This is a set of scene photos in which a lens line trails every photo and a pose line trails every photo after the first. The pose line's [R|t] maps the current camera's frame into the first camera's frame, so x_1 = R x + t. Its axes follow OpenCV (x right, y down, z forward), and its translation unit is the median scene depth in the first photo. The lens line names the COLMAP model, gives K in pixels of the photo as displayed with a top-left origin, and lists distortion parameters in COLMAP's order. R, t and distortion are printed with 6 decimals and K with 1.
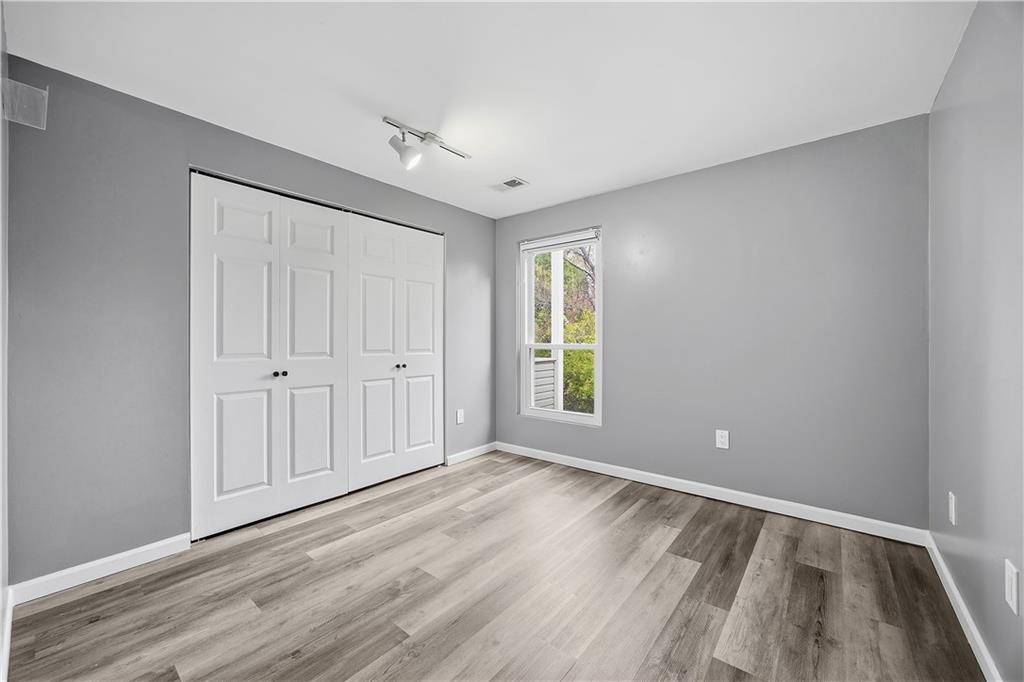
lens RADIAL K [[407.3, 0, 506.1], [0, 407.3, 340.5], [0, 0, 1]] dist [-0.021401, 0.008592]
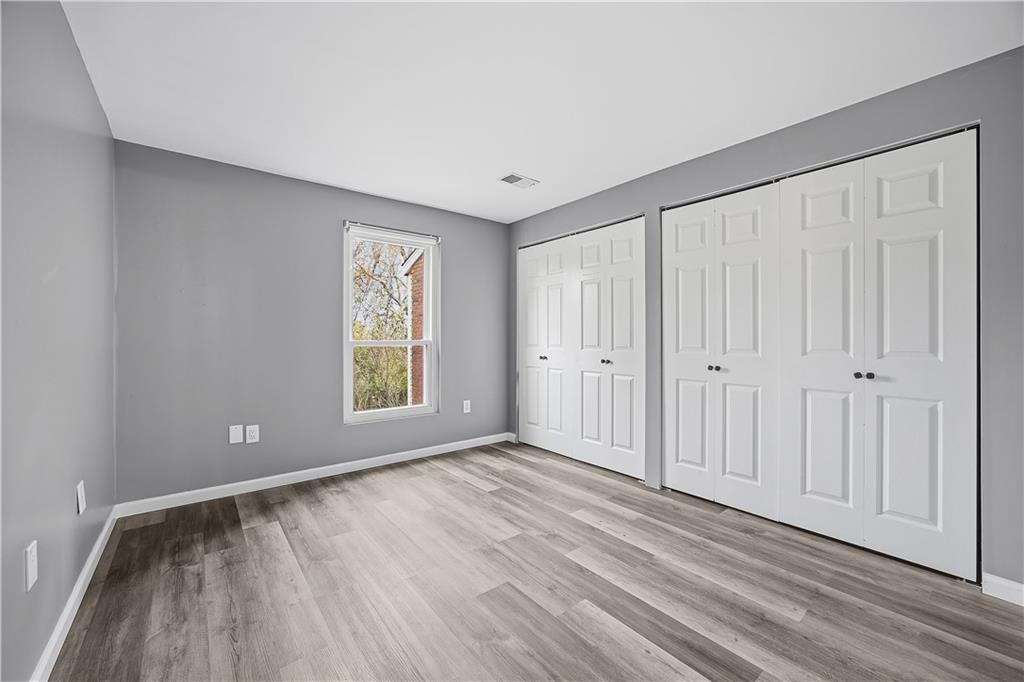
lens RADIAL K [[407.3, 0, 506.1], [0, 407.3, 340.5], [0, 0, 1]] dist [-0.021401, 0.008592]
pose [[-0.227617, 0.011378, -0.973684, 0.868249], [0.004567, 0.999933, 0.010617, -0.003030], [0.973740, -0.002030, -0.227654, 1.034196]]
